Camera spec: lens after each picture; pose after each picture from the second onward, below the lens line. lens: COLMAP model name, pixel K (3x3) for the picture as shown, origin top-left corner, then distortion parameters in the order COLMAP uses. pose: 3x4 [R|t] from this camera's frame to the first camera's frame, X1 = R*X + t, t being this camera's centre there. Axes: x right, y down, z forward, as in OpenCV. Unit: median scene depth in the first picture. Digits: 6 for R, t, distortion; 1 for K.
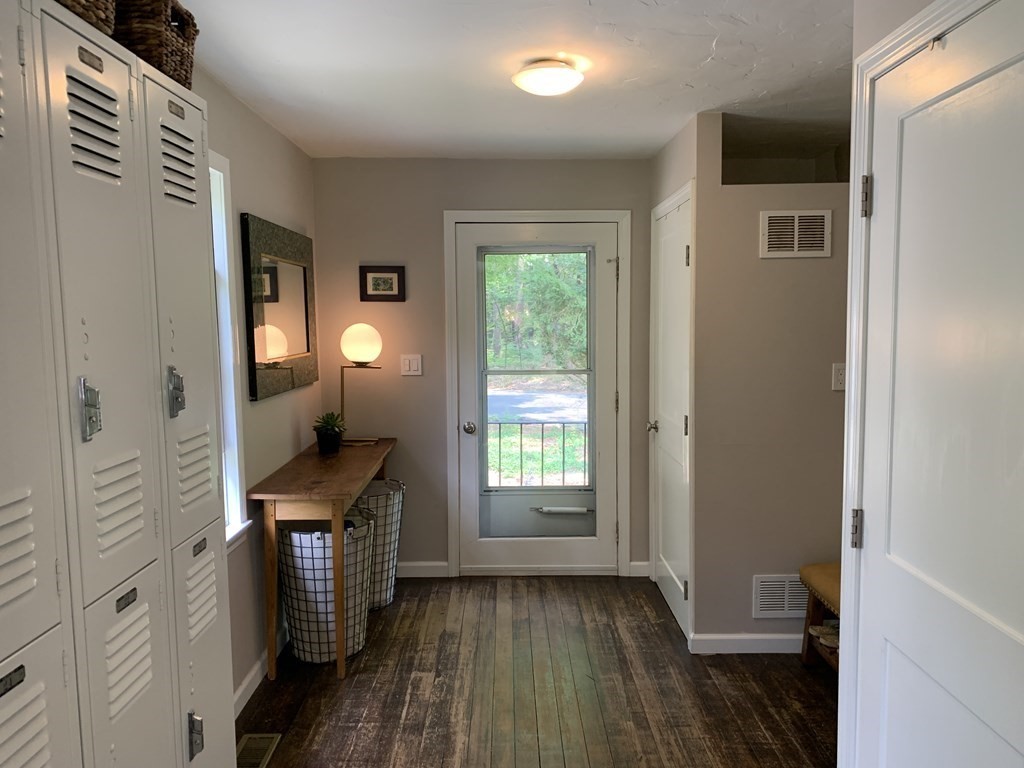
lens RADIAL K [[789.1, 0, 511.1], [0, 789.1, 386.1], [0, 0, 1]] dist [0.015330, -0.011647]
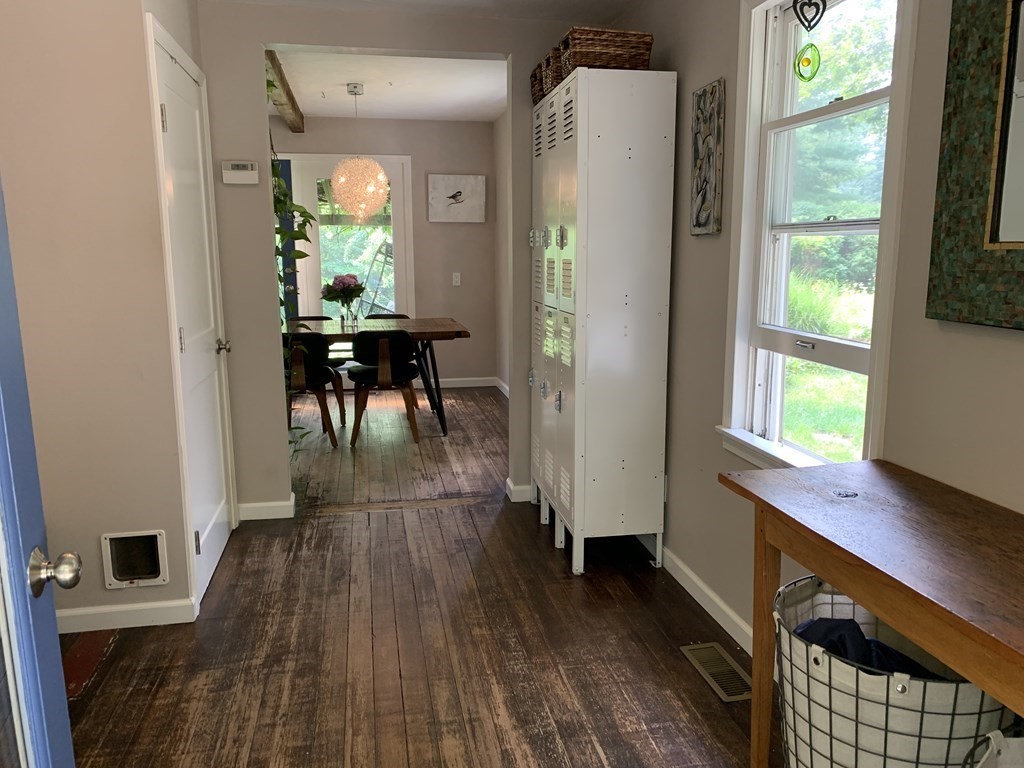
lens RADIAL K [[789.1, 0, 505.7], [0, 789.1, 391.4], [0, 0, 1]] dist [0.015330, -0.011647]
pose [[-0.984919, 0.048710, -0.166017, 0.049579], [0.003553, 0.965043, 0.262069, -0.078839], [0.172979, 0.257527, -0.950662, 1.655030]]
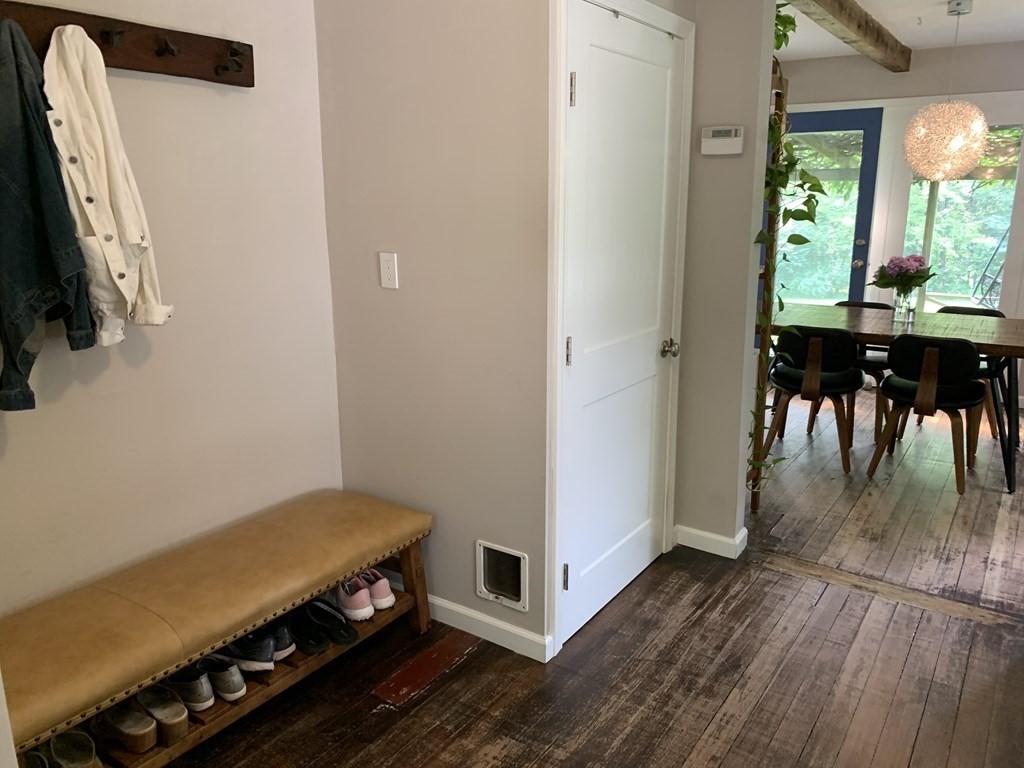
lens RADIAL K [[789.1, 0, 514.4], [0, 789.1, 378.6], [0, 0, 1]] dist [0.015330, -0.011647]
pose [[-0.823385, -0.114285, 0.555856, -0.139052], [0.059216, 0.956861, 0.284449, -0.097767], [-0.564385, 0.267127, -0.781097, 1.345823]]
